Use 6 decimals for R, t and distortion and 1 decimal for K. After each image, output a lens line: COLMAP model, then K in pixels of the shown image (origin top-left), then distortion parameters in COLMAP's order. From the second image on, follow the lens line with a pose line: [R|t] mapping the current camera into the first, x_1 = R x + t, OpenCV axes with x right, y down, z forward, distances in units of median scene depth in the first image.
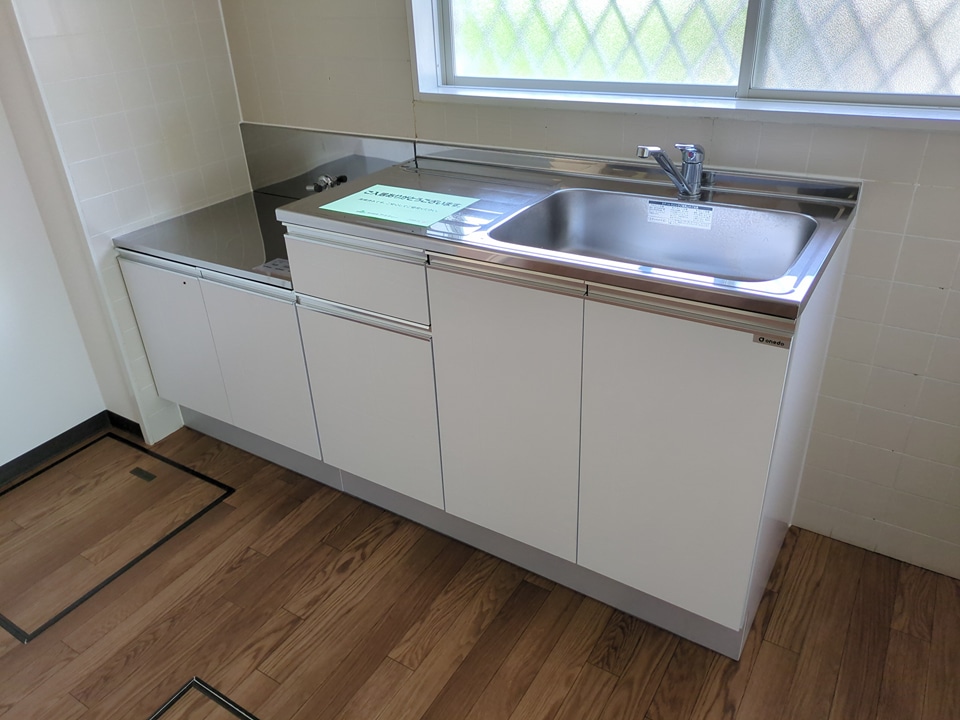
lens RADIAL K [[716.5, 0, 480.0], [0, 716.5, 360.0], [0, 0, 1]] dist [0.003558, -0.003634]
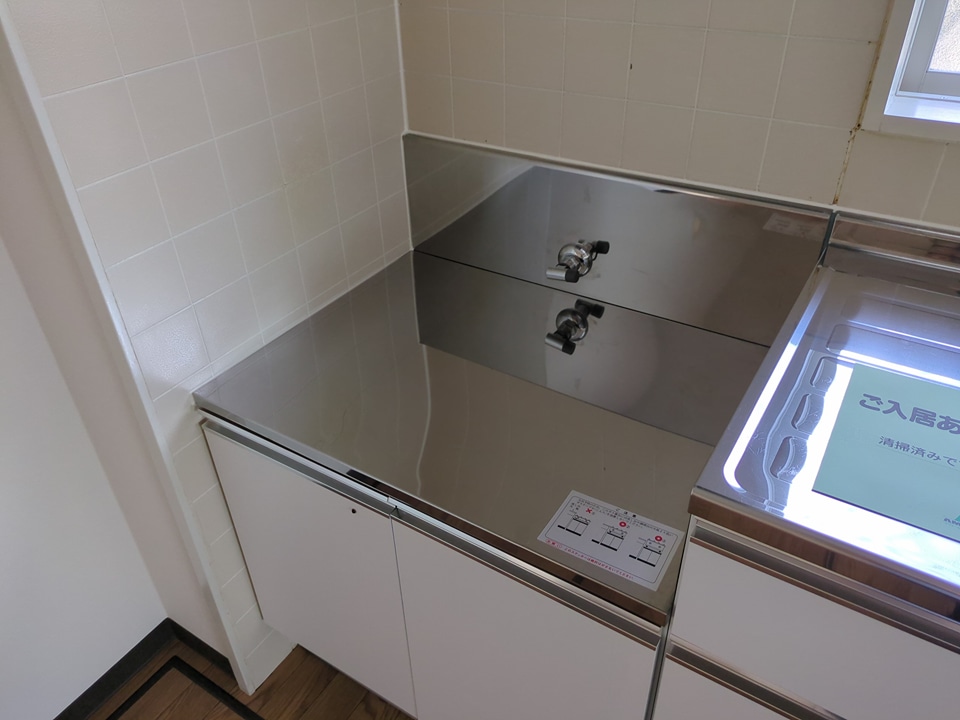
lens RADIAL K [[751.1, 0, 480.0], [0, 751.1, 360.0], [0, 0, 1]] dist [0.003223, -0.005847]
pose [[0.999997, 0.002487, 0.000582, -0.277666], [-0.002535, 0.994431, 0.105358, -0.222585], [-0.000317, -0.105359, 0.994434, 0.425943]]
